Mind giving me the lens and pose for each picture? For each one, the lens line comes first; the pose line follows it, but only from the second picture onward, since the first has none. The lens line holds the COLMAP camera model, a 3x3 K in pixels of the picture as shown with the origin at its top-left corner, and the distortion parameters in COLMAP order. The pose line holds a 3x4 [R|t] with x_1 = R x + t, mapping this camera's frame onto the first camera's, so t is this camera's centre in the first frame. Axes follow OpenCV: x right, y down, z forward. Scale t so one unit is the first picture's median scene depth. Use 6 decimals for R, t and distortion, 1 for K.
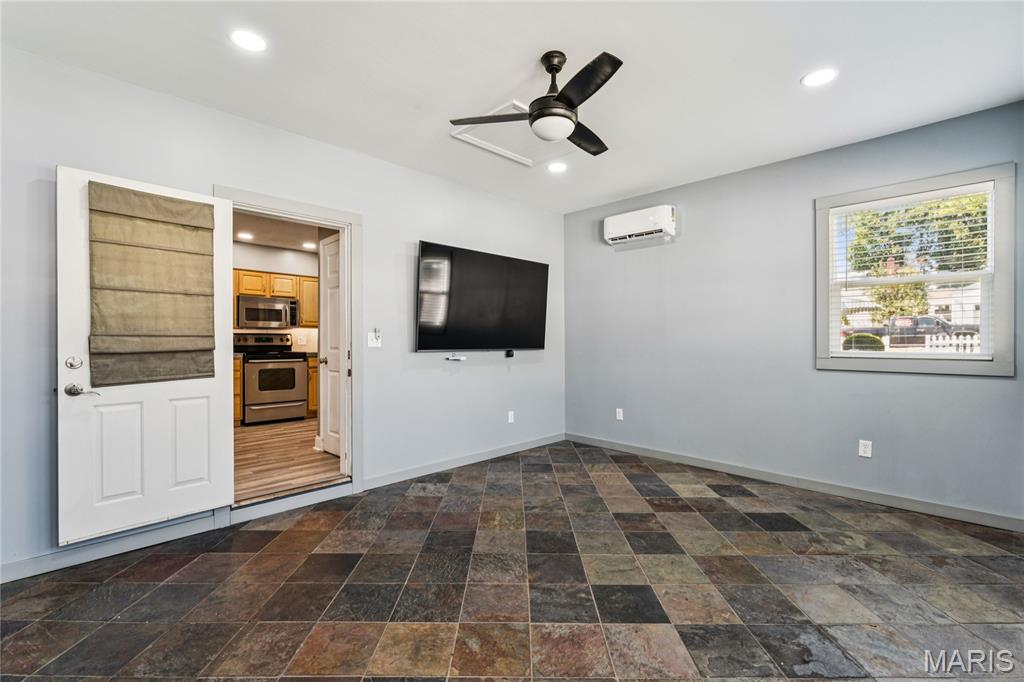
lens RADIAL K [[445.9, 0, 513.1], [0, 445.9, 338.8], [0, 0, 1]] dist [-0.001655, -0.000444]
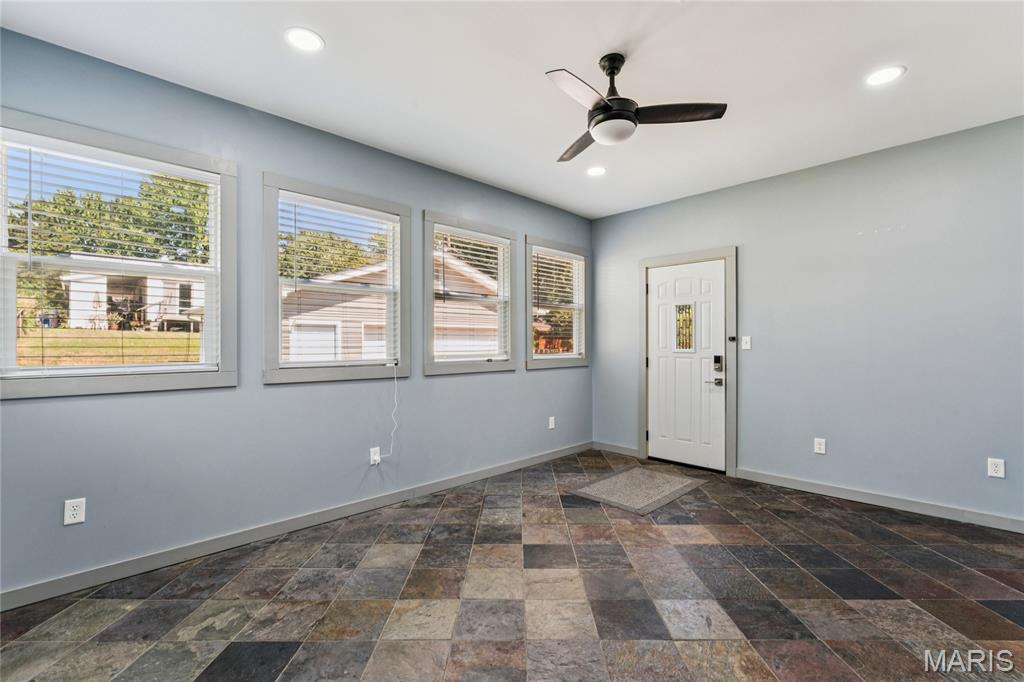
lens RADIAL K [[452.2, 0, 511.6], [0, 452.2, 345.8], [0, 0, 1]] dist [-0.004766, -0.000401]
pose [[-0.999973, 0.004579, 0.005740, 0.307331], [0.004575, 0.999989, -0.000648, -0.000758], [-0.005743, -0.000622, -0.999983, 1.984751]]
